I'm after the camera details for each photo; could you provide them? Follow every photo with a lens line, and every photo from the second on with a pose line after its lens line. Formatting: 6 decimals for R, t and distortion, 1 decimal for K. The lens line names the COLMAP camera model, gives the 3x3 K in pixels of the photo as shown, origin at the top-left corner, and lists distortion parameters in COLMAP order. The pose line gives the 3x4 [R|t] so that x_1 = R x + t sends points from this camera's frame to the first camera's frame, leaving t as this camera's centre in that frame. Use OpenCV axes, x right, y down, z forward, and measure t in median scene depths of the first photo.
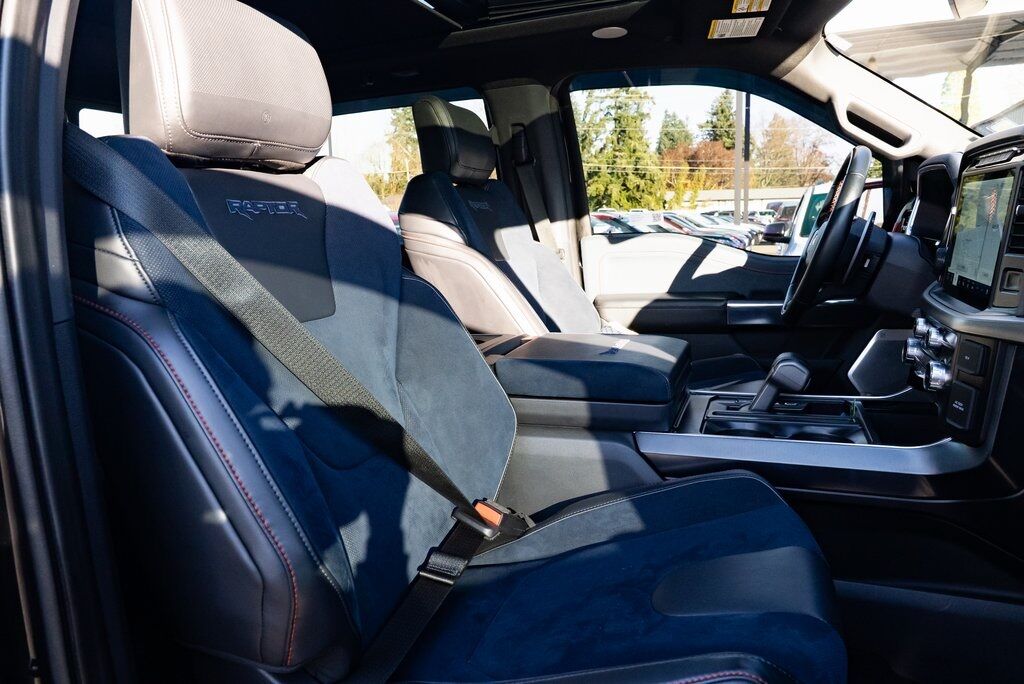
lens RADIAL K [[698.4, 0, 512.0], [0, 698.4, 342.0], [0, 0, 1]] dist [-0.037558, 0.023921]
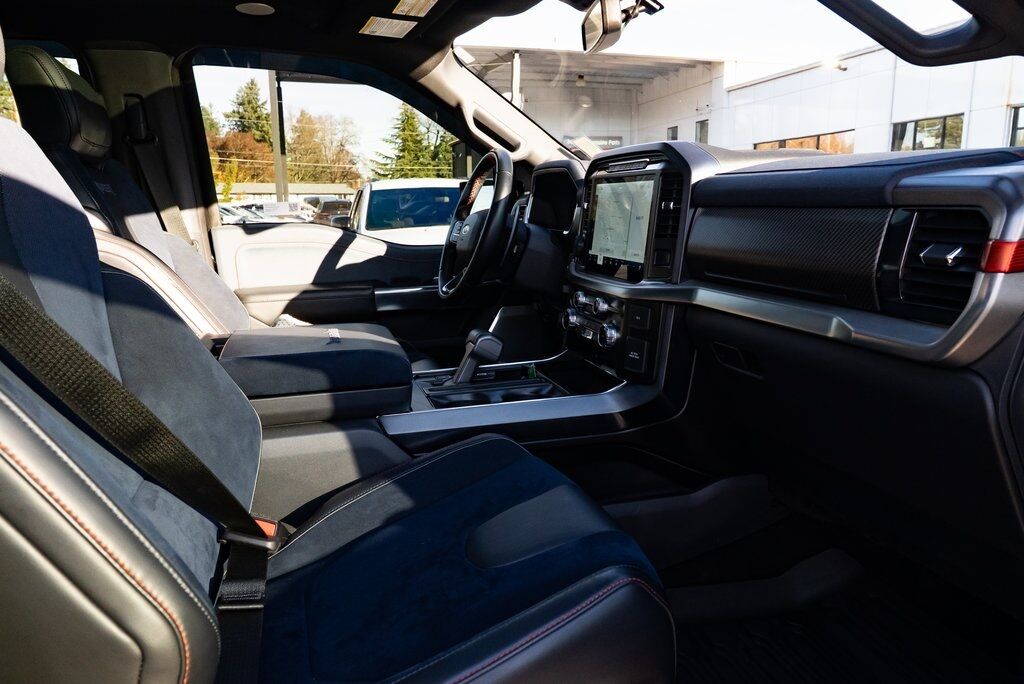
lens RADIAL K [[695.1, 0, 512.0], [0, 695.1, 342.0], [0, 0, 1]] dist [-0.014959, 0.004889]
pose [[0.804169, -0.087969, 0.587856, -0.171184], [0.083074, 0.995915, 0.035389, 0.000917], [-0.588567, 0.020377, 0.808191, 0.043329]]
